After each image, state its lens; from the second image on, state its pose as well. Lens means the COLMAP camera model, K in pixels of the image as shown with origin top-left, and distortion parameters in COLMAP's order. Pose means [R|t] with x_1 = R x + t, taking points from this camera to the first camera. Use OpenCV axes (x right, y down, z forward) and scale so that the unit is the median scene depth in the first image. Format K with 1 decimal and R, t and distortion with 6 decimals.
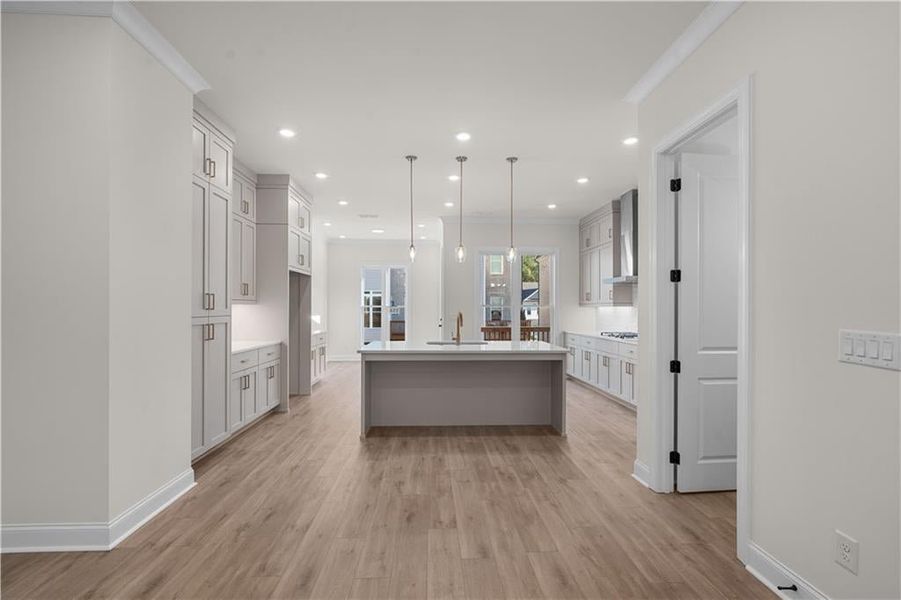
lens RADIAL K [[404.6, 0, 447.7], [0, 404.6, 308.1], [0, 0, 1]] dist [-0.009343, 0.002983]
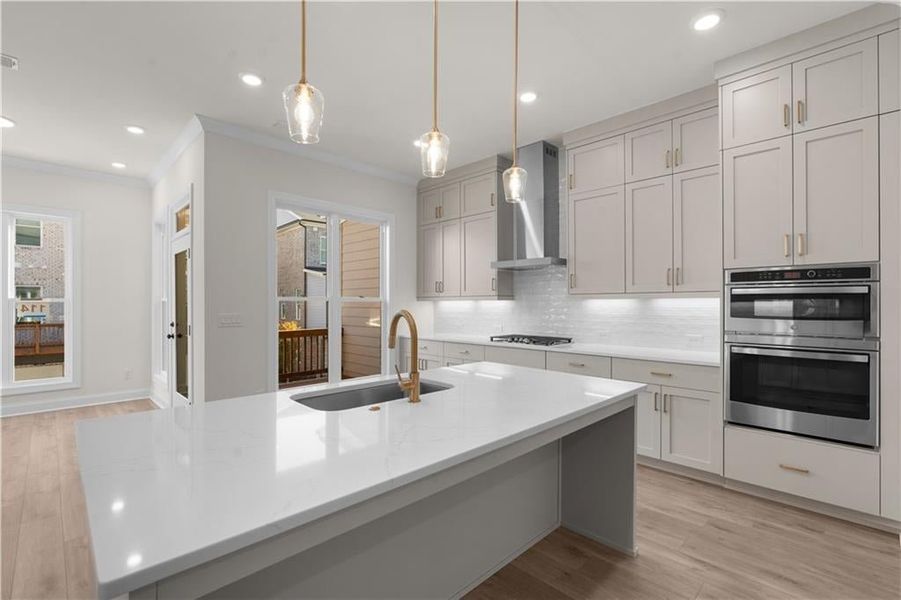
lens RADIAL K [[404.6, 0, 448.8], [0, 404.6, 304.4], [0, 0, 1]] dist [-0.009343, 0.002983]
pose [[0.737745, -0.002032, 0.675077, -0.181162], [0.000387, 0.999997, 0.002587, 0.001523], [-0.675080, -0.001647, 0.737743, 0.640157]]
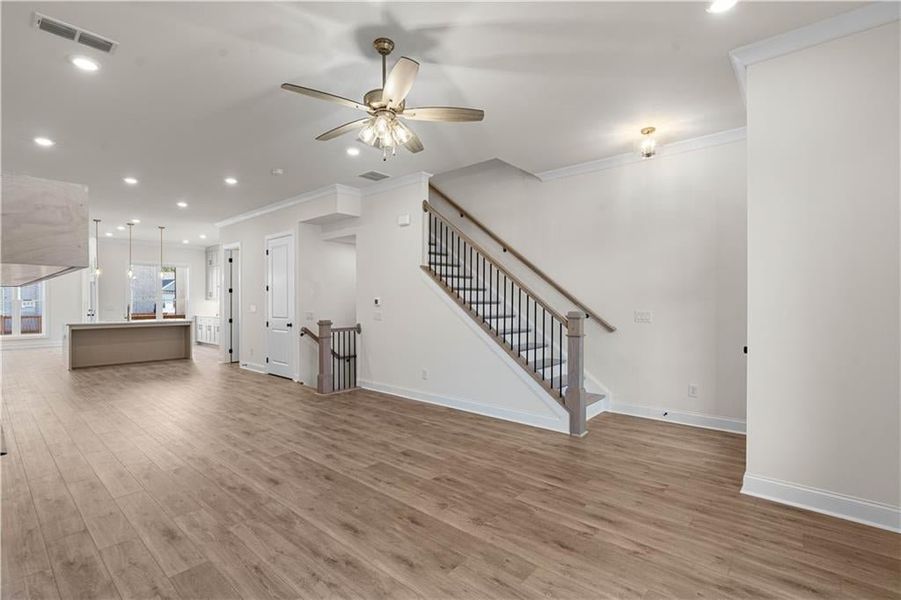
lens RADIAL K [[404.6, 0, 446.7], [0, 404.6, 304.8], [0, 0, 1]] dist [-0.009343, 0.002983]
pose [[0.686569, -0.006745, 0.727034, -0.292928], [-0.000106, 0.999956, 0.009377, -0.001710], [-0.727065, -0.006515, 0.686538, -1.261550]]
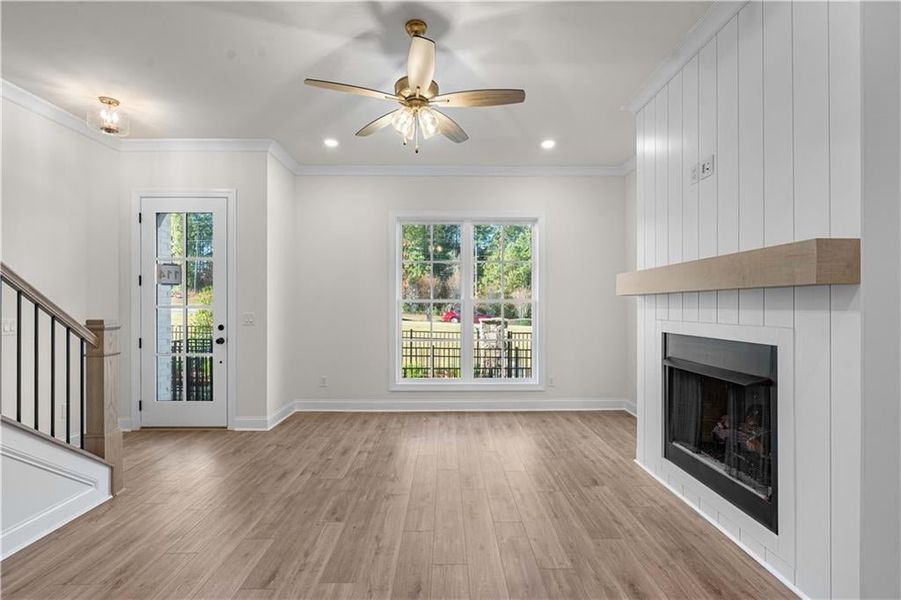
lens RADIAL K [[404.6, 0, 451.2], [0, 404.6, 301.7], [0, 0, 1]] dist [-0.009343, 0.002983]
pose [[-0.999423, 0.000833, 0.033944, -0.038306], [0.000540, 0.999962, -0.008650, 0.001310], [-0.033950, -0.008627, -0.999386, -0.403289]]
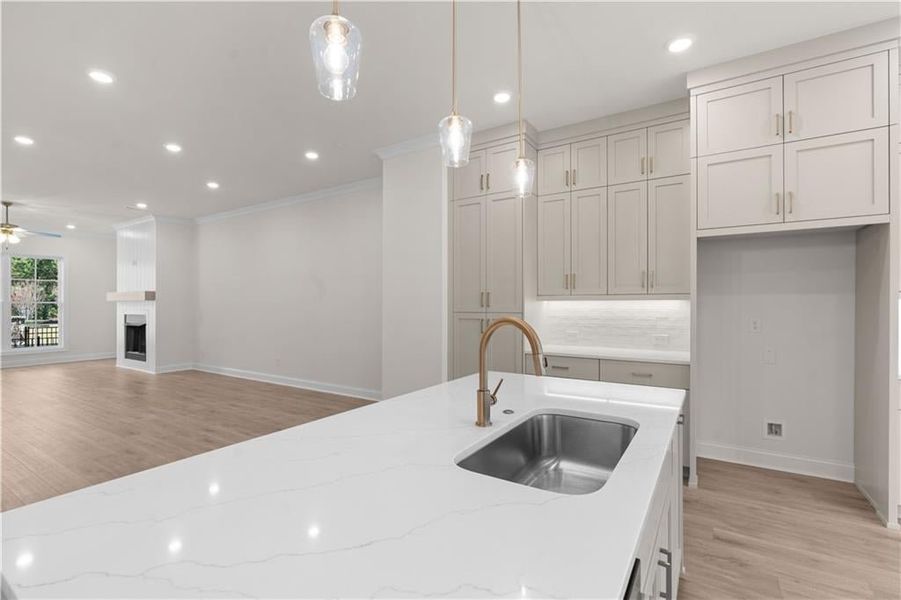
lens RADIAL K [[404.6, 0, 452.3], [0, 404.6, 303.0], [0, 0, 1]] dist [-0.009343, 0.002983]
pose [[-0.571136, -0.004860, -0.820841, 0.265978], [-0.001530, 0.999987, -0.004856, 0.000115], [0.820854, -0.001517, -0.571136, 1.052357]]
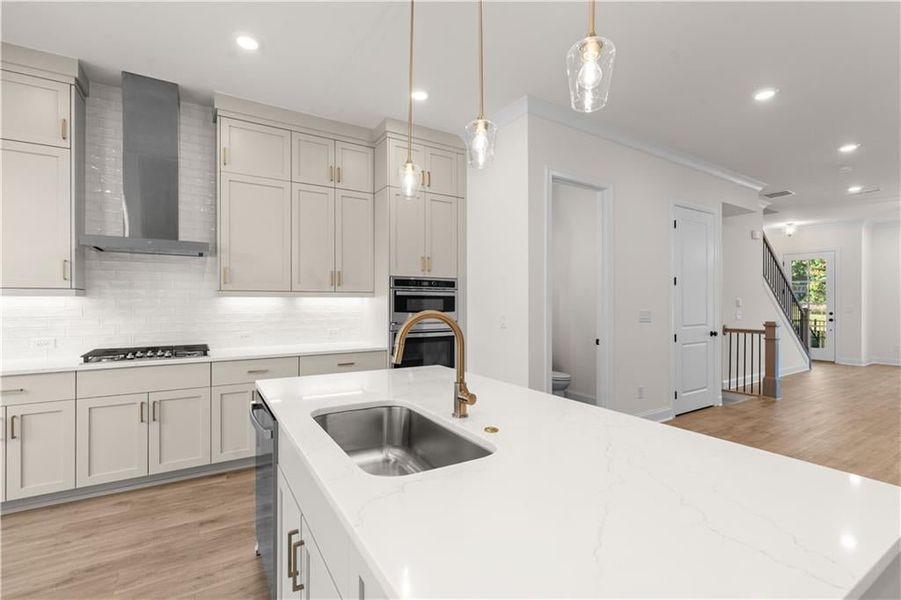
lens RADIAL K [[404.6, 0, 449.1], [0, 404.6, 301.5], [0, 0, 1]] dist [-0.009343, 0.002983]
pose [[-0.493159, -0.000839, 0.869939, -0.223114], [-0.002003, 0.999998, -0.000171, 0.000960], [-0.869937, -0.001827, -0.493160, 1.055280]]
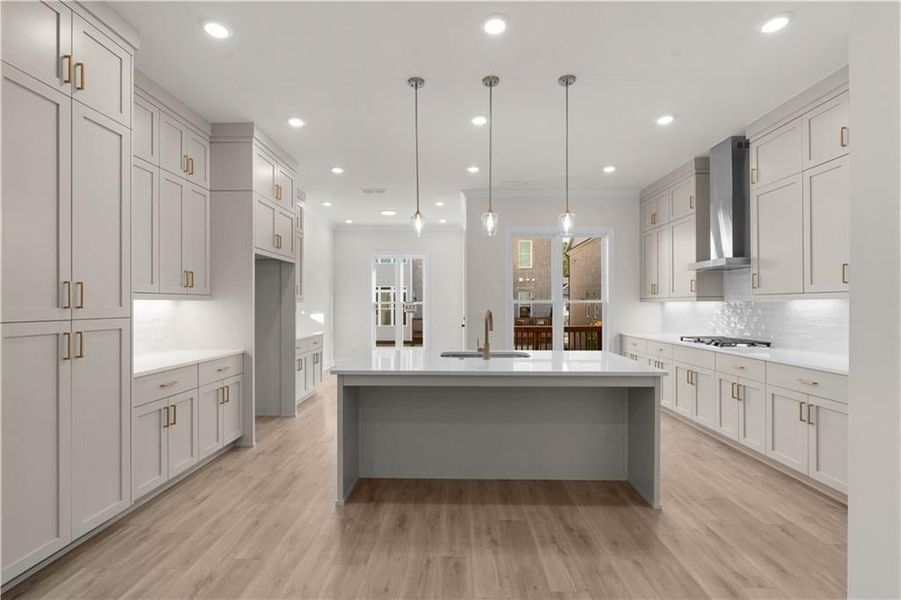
lens RADIAL K [[404.6, 0, 447.9], [0, 404.6, 304.8], [0, 0, 1]] dist [-0.009343, 0.002983]
pose [[0.998014, -0.003084, -0.062919, 0.003759], [0.003162, 0.999994, 0.001142, -0.000388], [0.062915, -0.001339, 0.998018, 0.291375]]
